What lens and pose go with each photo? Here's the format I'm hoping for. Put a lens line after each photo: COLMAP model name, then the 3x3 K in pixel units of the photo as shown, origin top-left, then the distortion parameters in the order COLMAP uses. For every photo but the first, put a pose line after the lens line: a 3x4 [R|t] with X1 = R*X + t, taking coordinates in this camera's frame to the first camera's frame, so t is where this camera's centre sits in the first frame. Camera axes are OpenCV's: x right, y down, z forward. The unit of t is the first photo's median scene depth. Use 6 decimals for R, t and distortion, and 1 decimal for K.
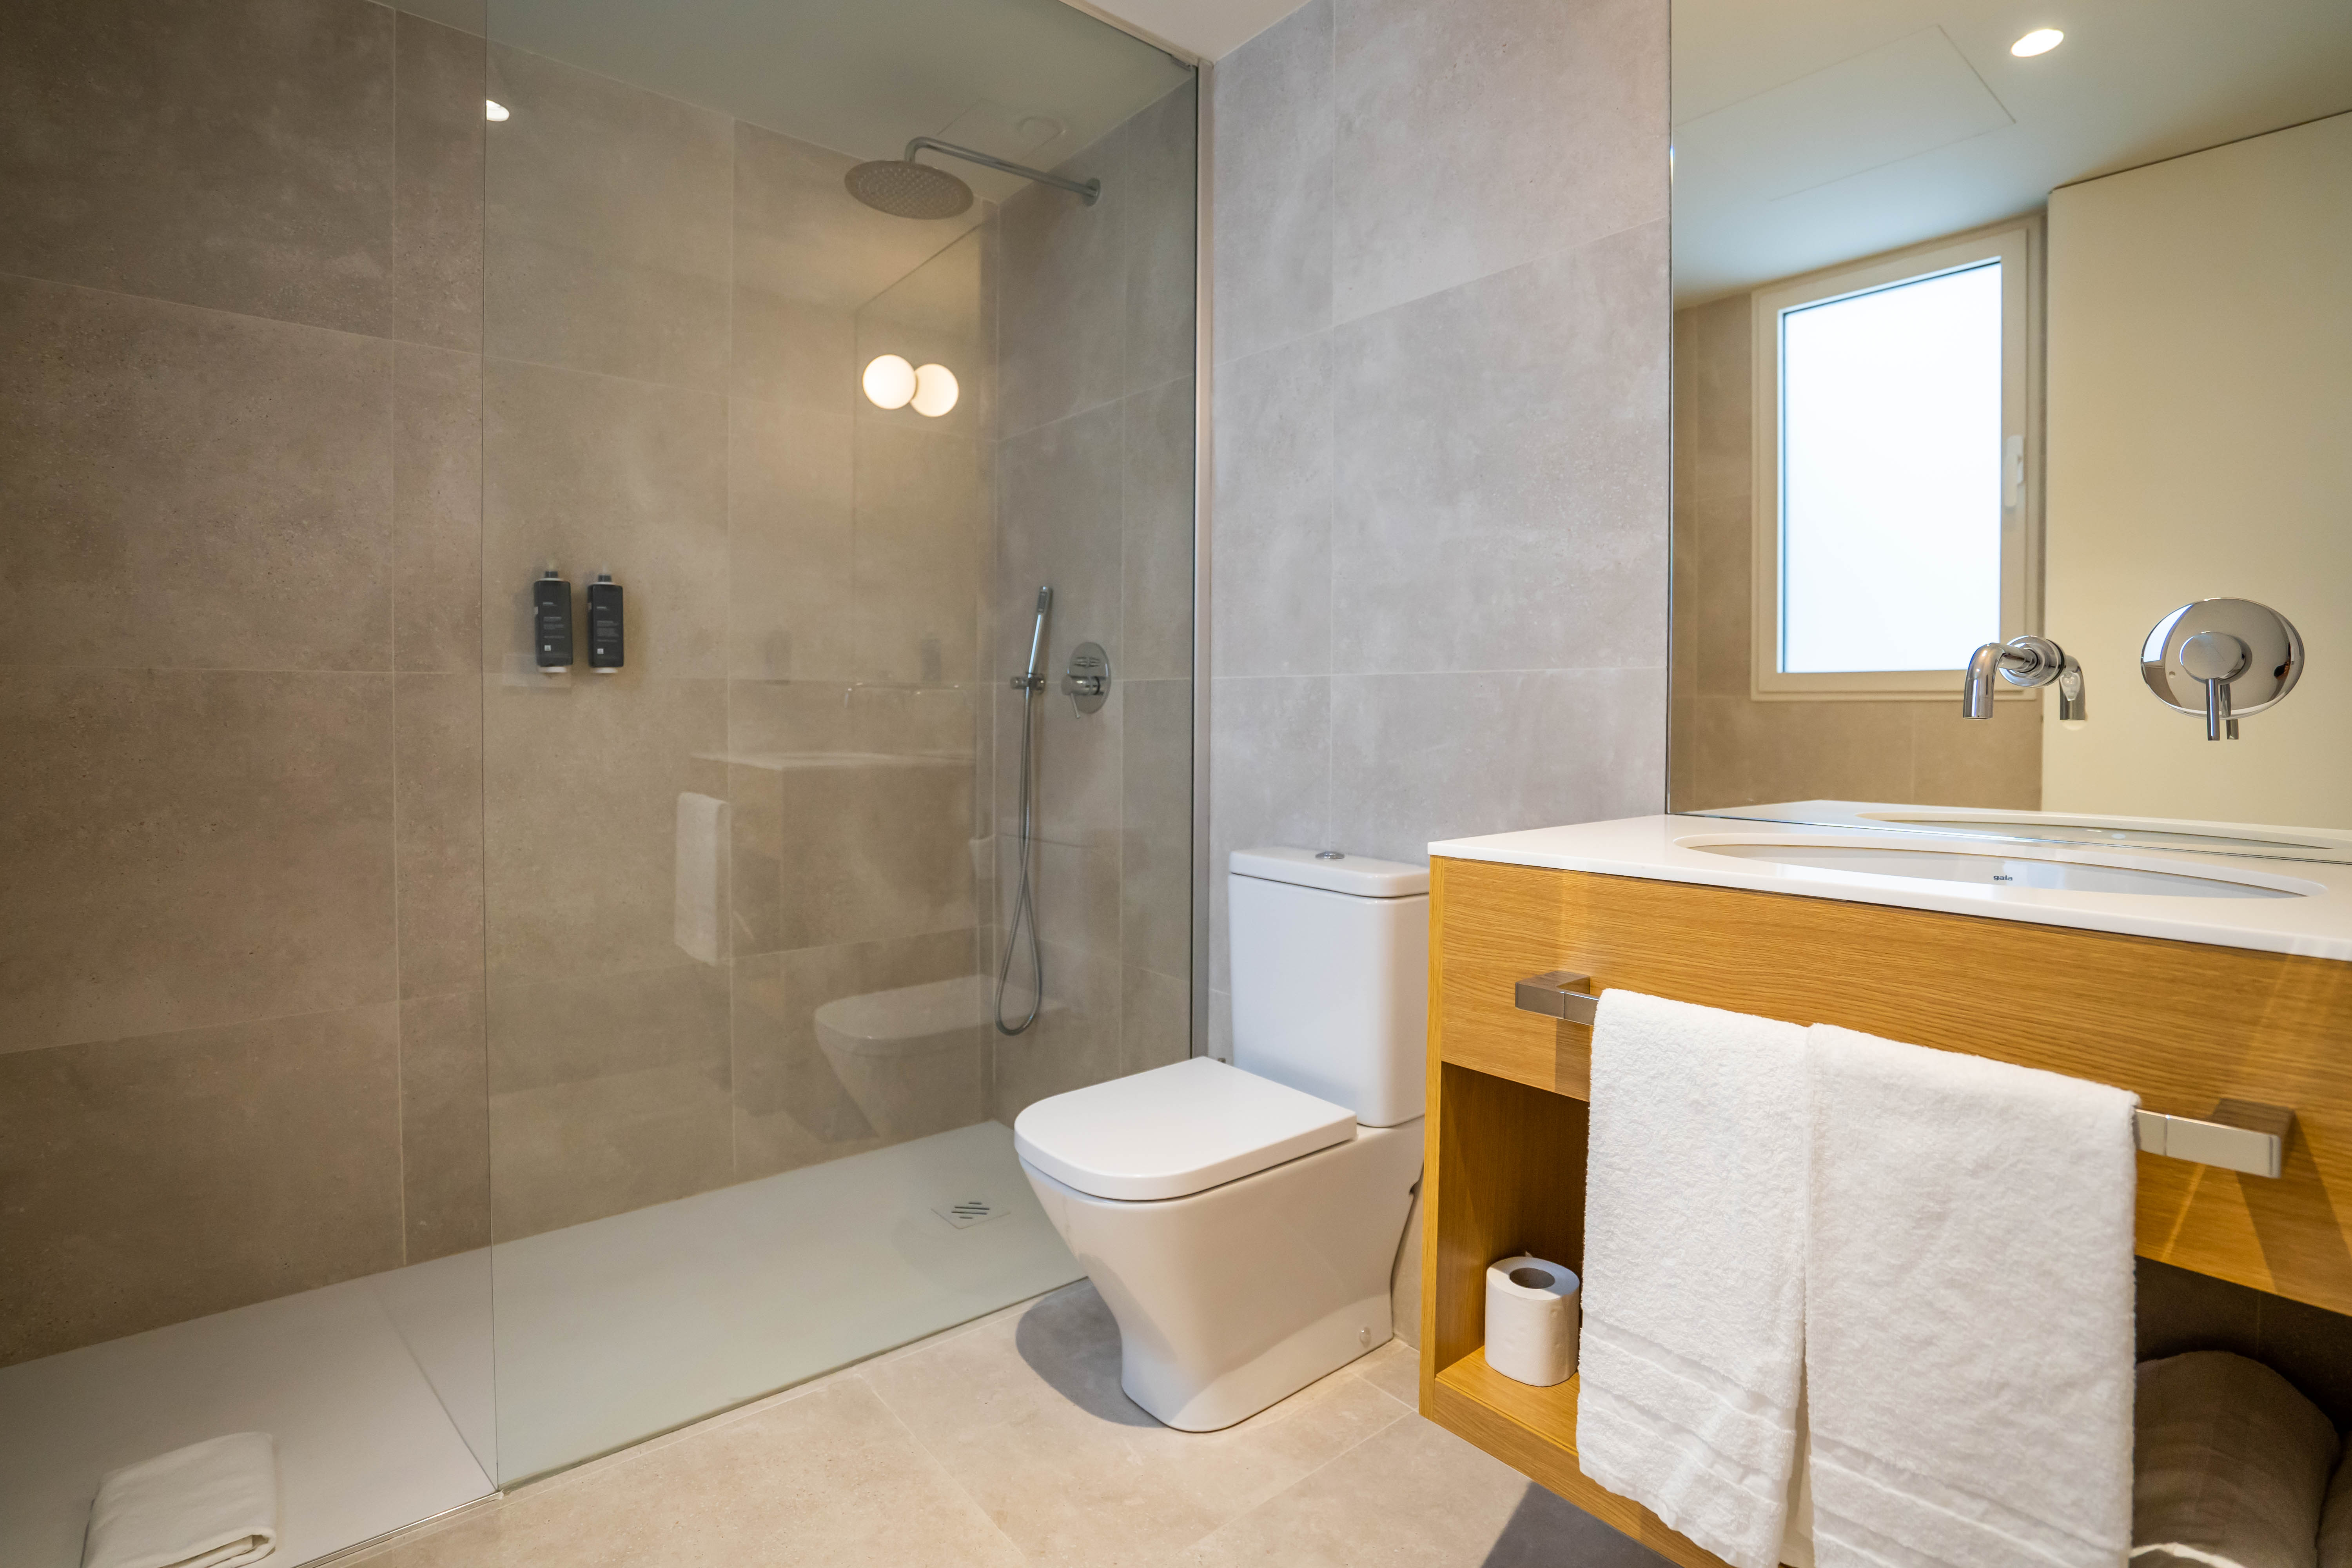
lens RADIAL K [[1128.3, 0, 1176.0], [0, 1128.3, 784.0], [0, 0, 1]] dist [-0.054174, 0.020605]
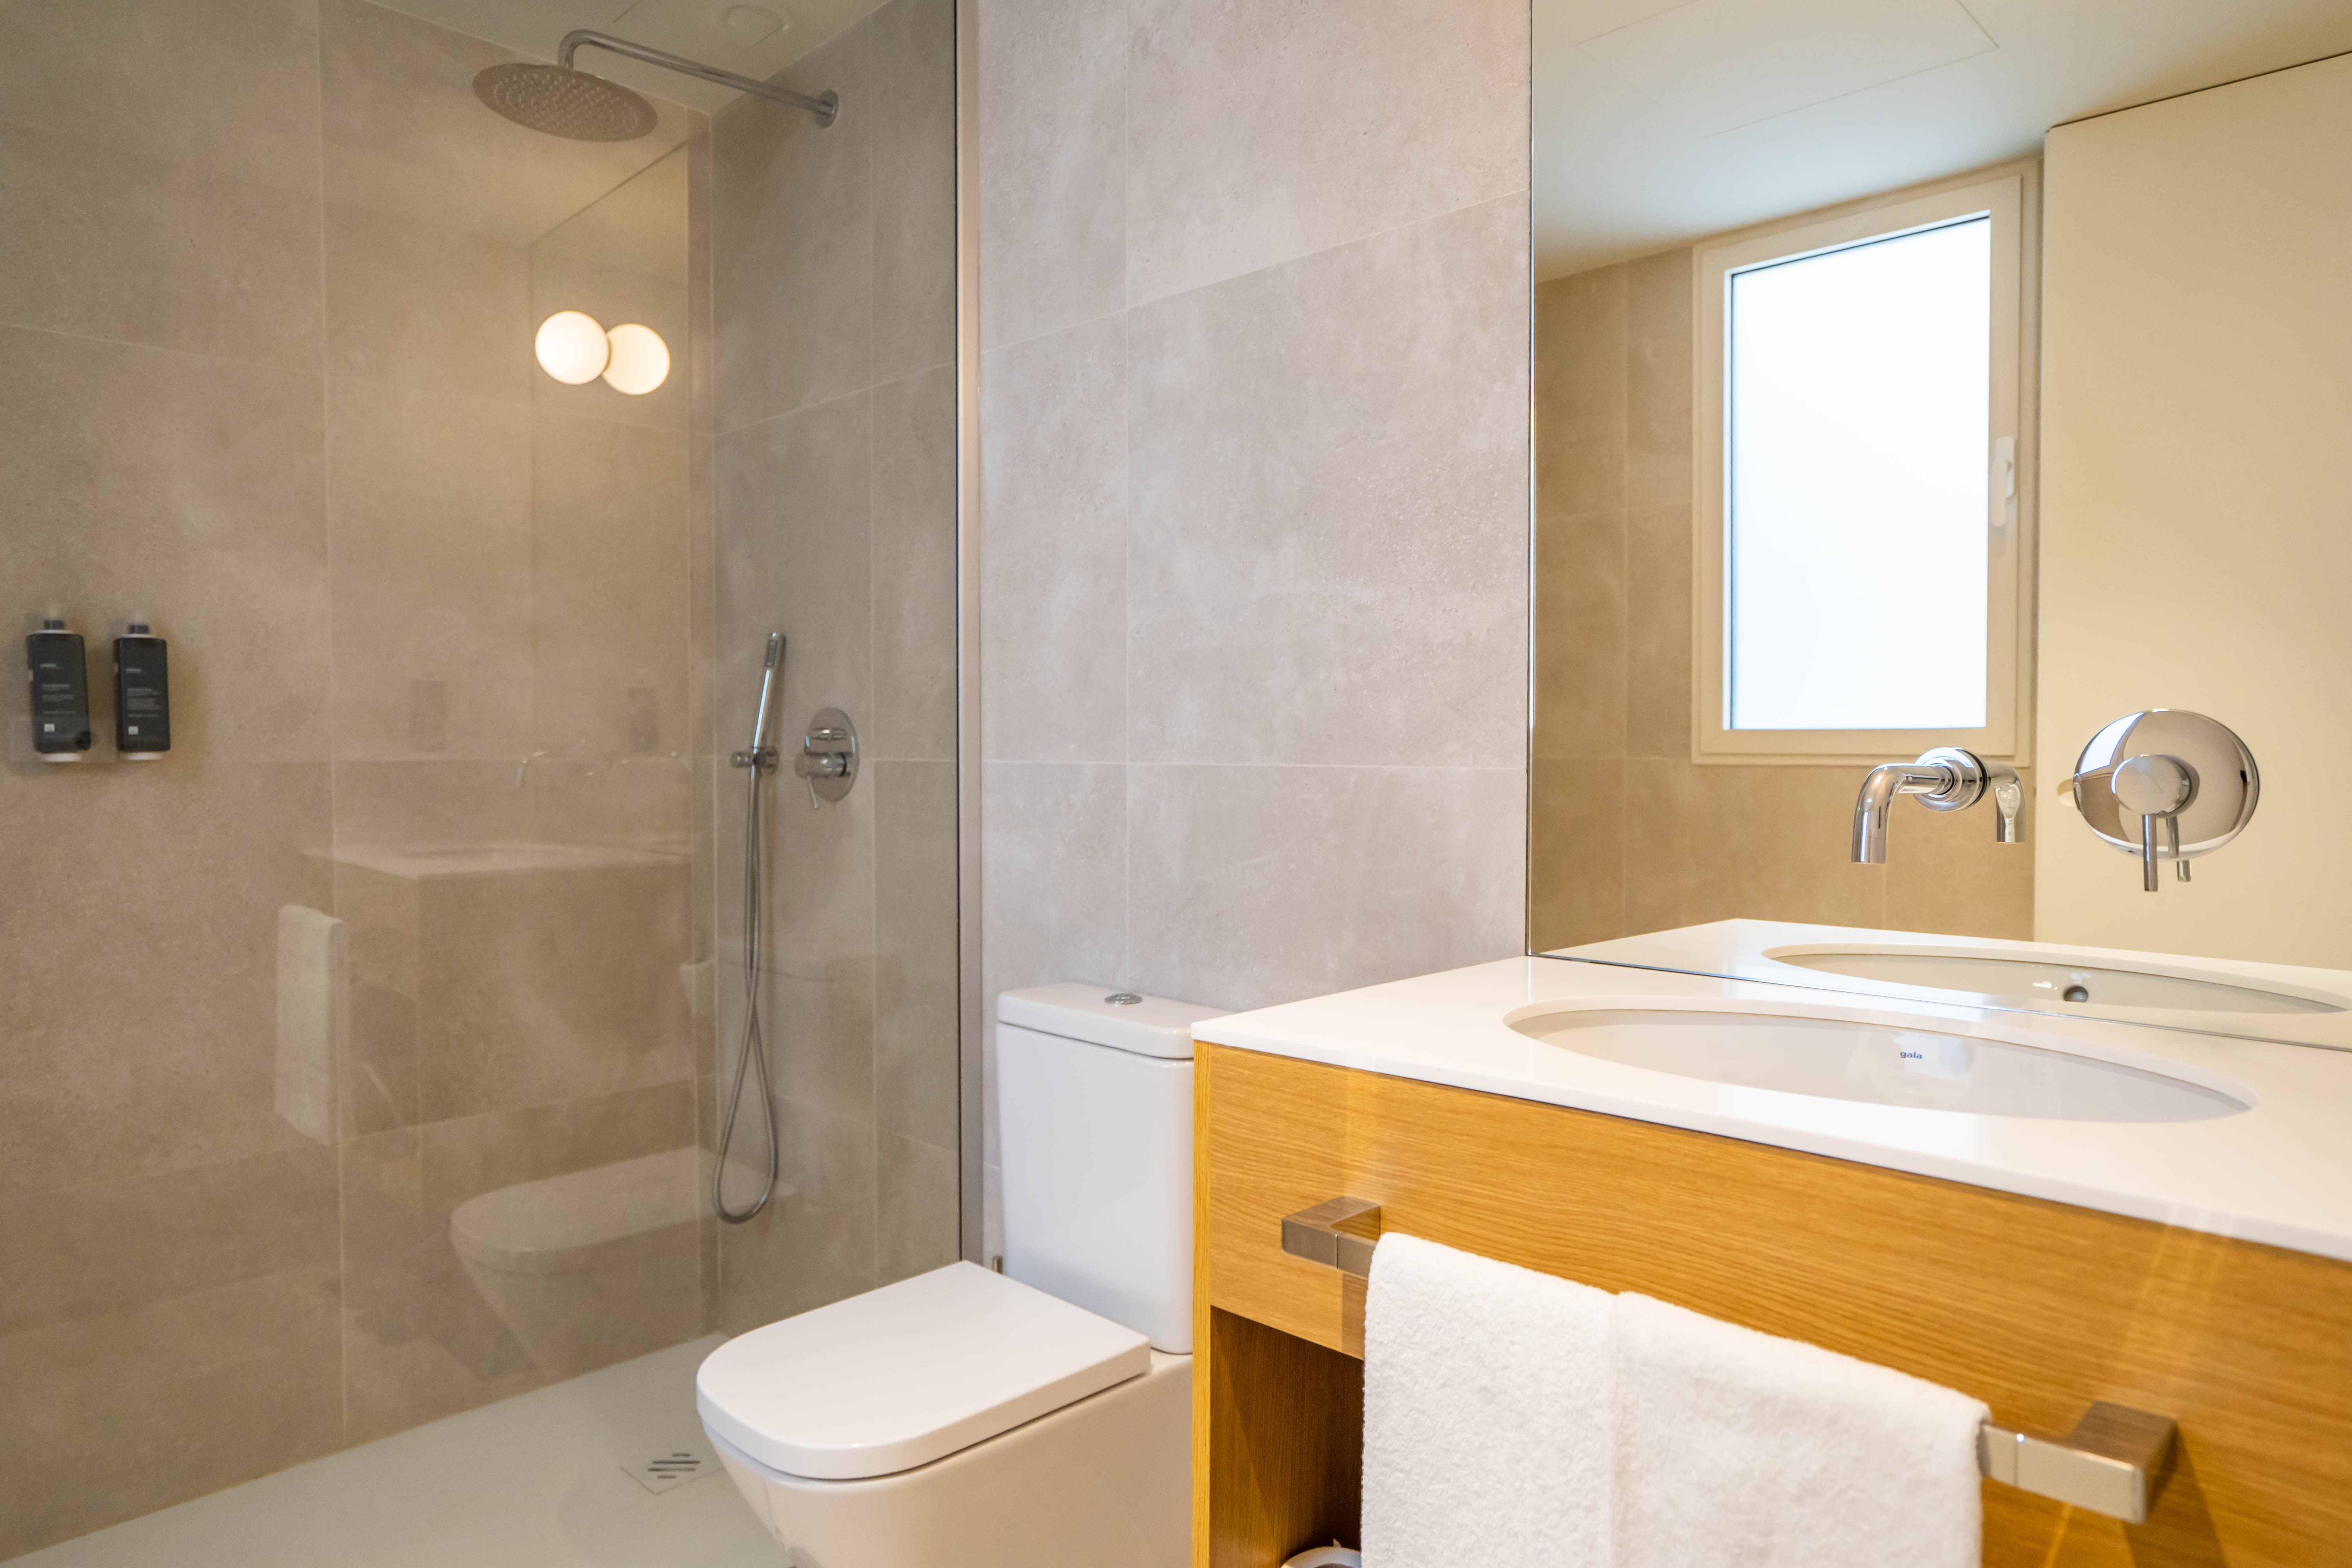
lens RADIAL K [[1442.5, 0, 1179.2], [0, 1442.5, 823.3], [0, 0, 1]] dist [-0.027443, 0.036551]
pose [[0.996155, -0.012140, 0.086764, 0.086751], [0.011654, 0.999913, 0.006106, -0.060978], [-0.086830, -0.005071, 0.996210, 0.007344]]
